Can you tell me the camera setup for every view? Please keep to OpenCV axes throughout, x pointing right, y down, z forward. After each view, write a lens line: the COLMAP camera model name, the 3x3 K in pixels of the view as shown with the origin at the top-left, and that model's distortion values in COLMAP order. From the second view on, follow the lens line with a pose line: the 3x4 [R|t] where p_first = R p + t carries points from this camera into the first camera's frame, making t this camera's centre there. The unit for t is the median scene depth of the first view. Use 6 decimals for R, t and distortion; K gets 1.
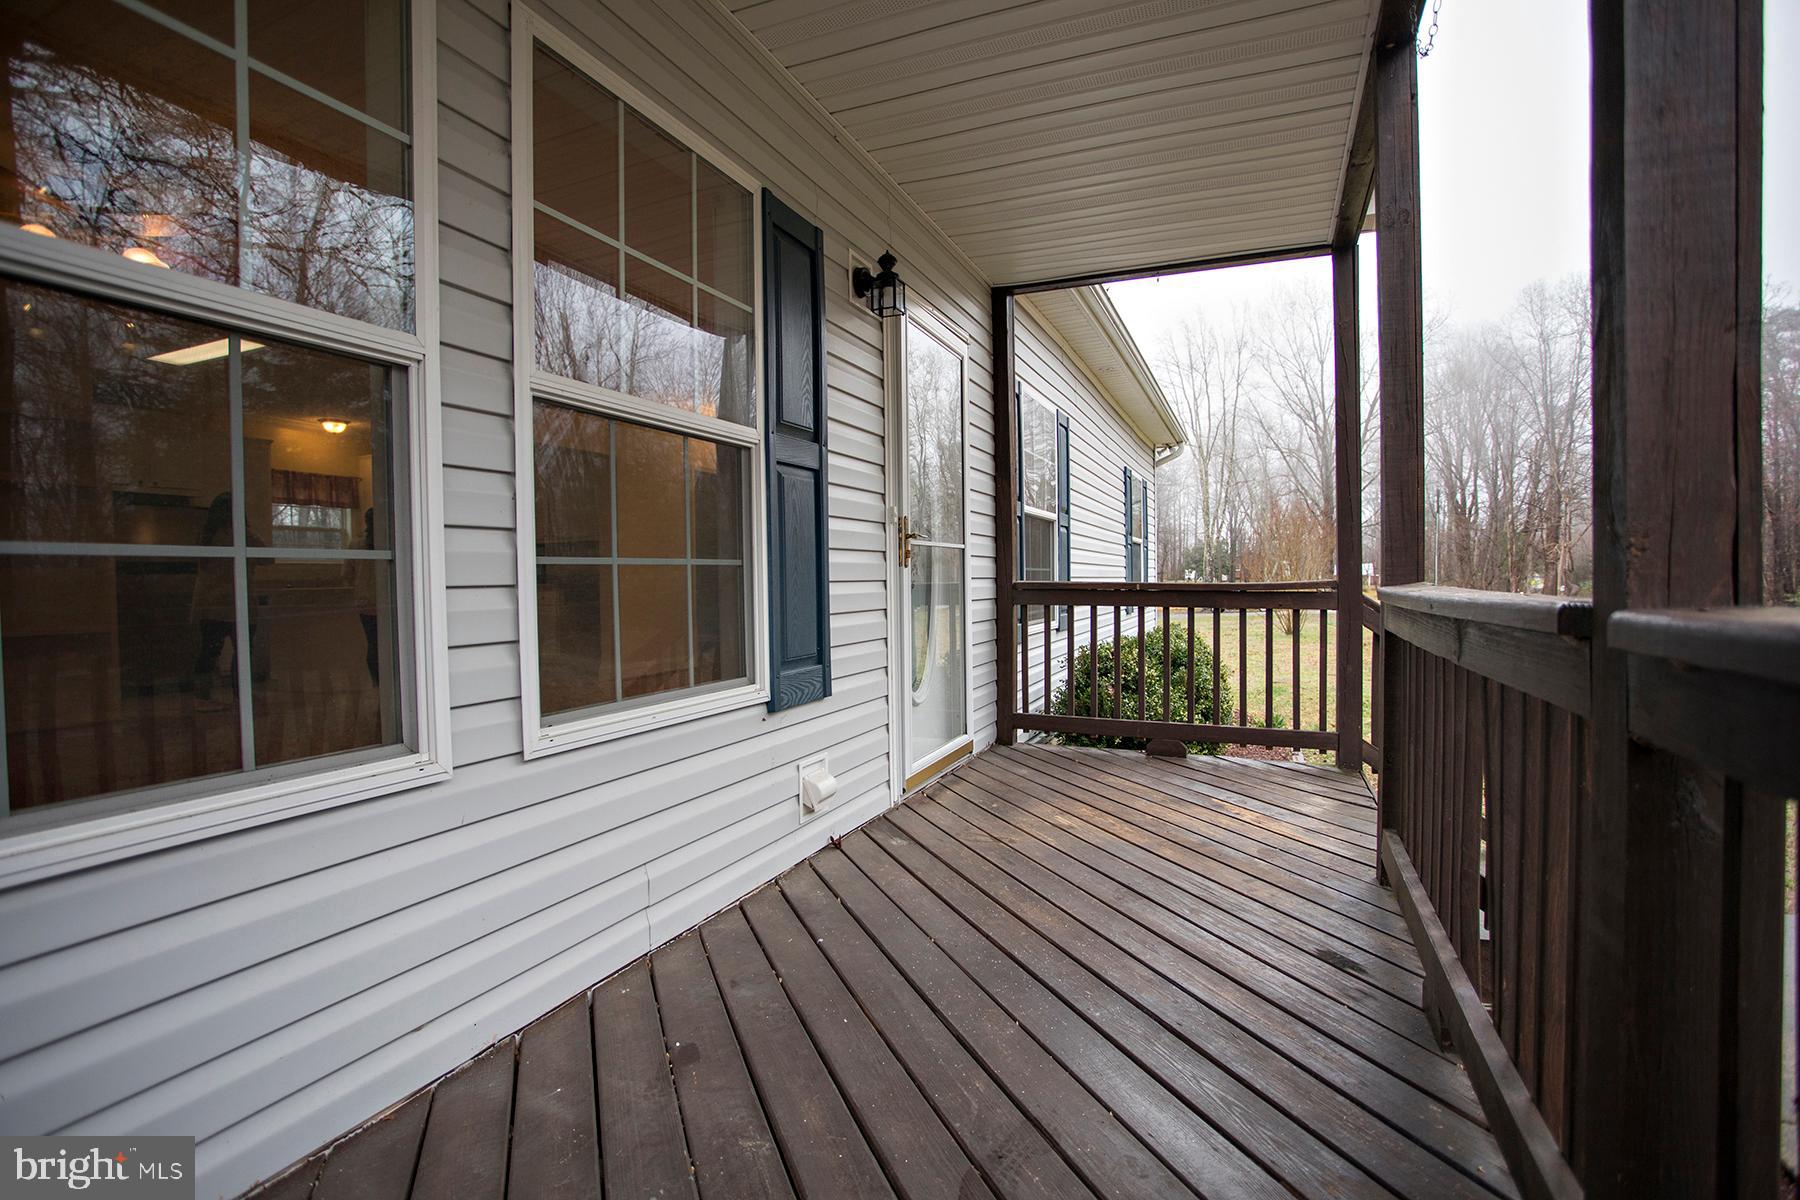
lens RADIAL K [[871.8, 0, 902.5], [0, 871.8, 611.1], [0, 0, 1]] dist [-0.069514, 0.025977]
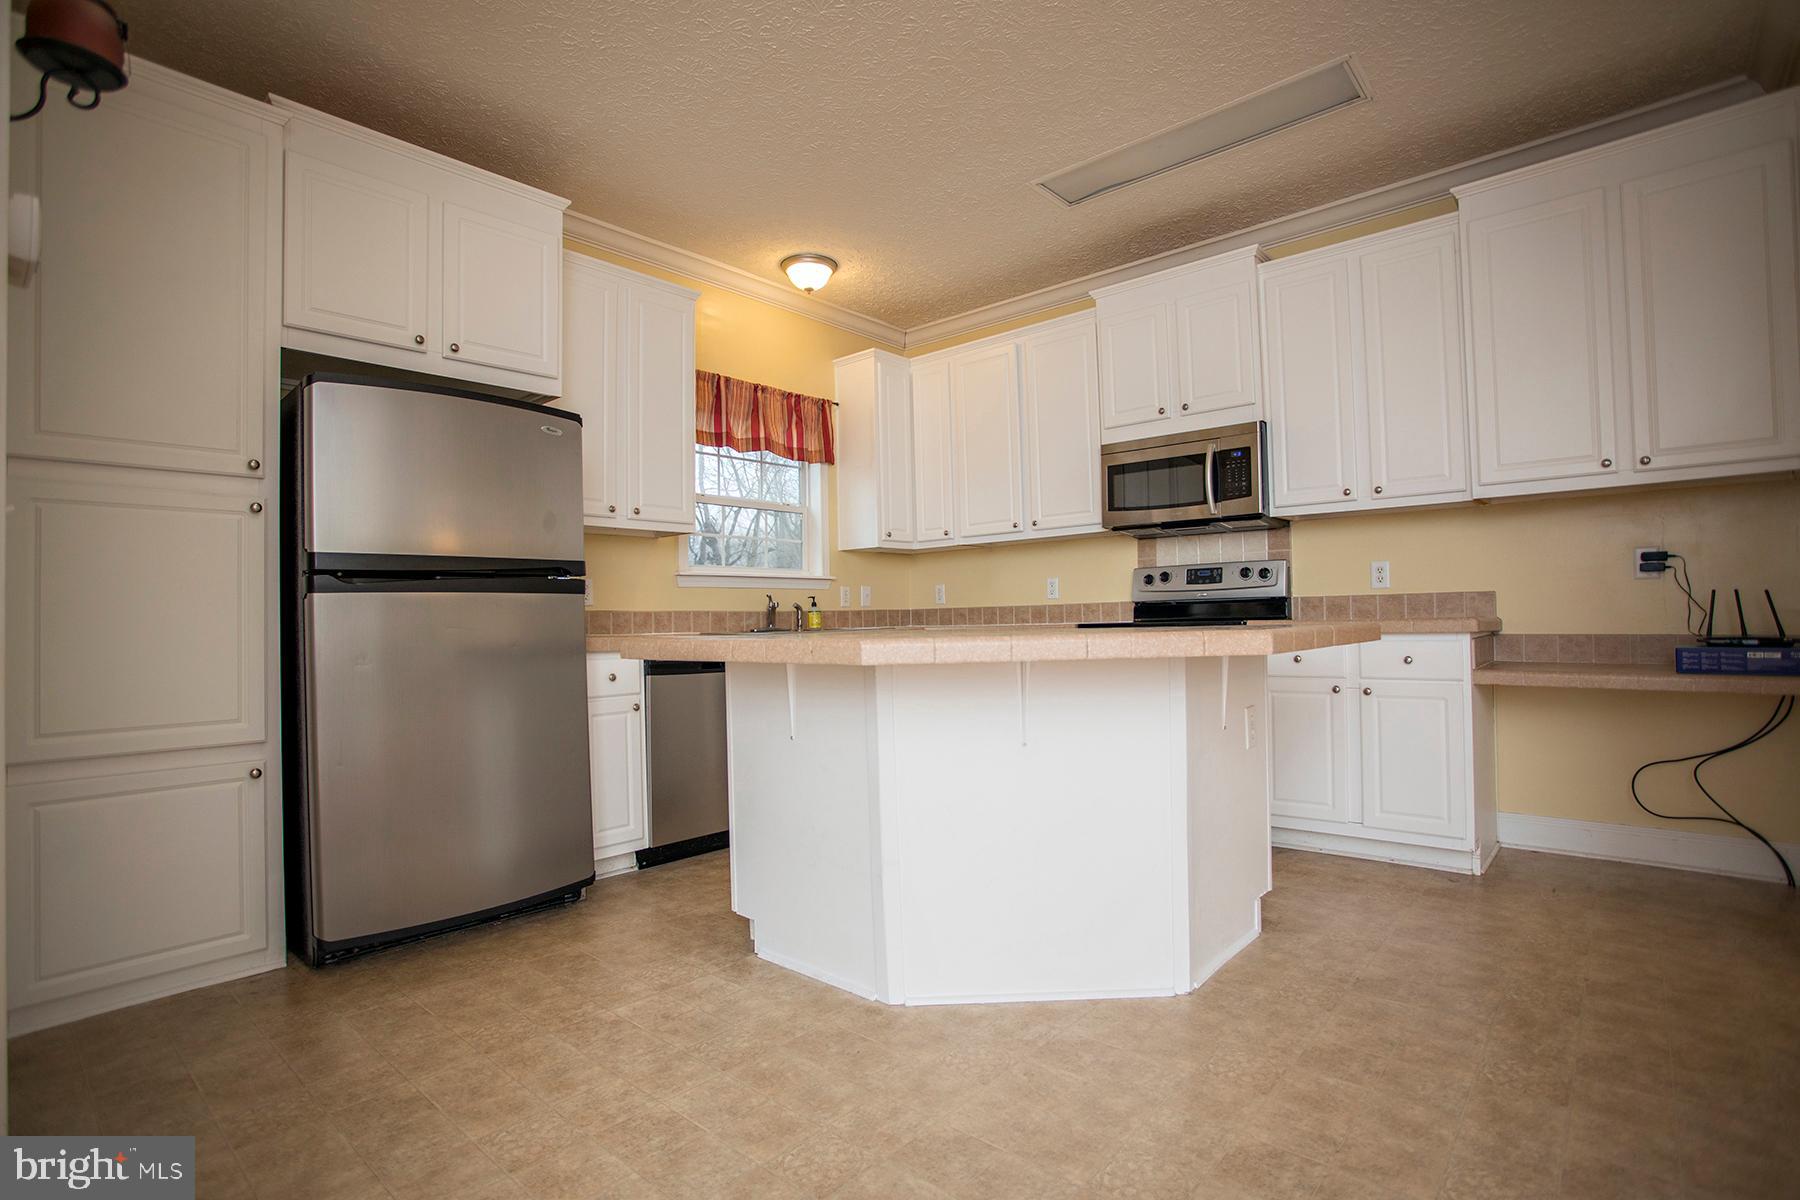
lens RADIAL K [[871.8, 0, 894.2], [0, 871.8, 607.3], [0, 0, 1]] dist [-0.069514, 0.025977]
pose [[0.946469, -0.005429, -0.322750, -0.471360], [-0.005978, 0.999392, -0.034342, -0.022200], [0.322741, 0.034433, 0.945861, 0.571936]]
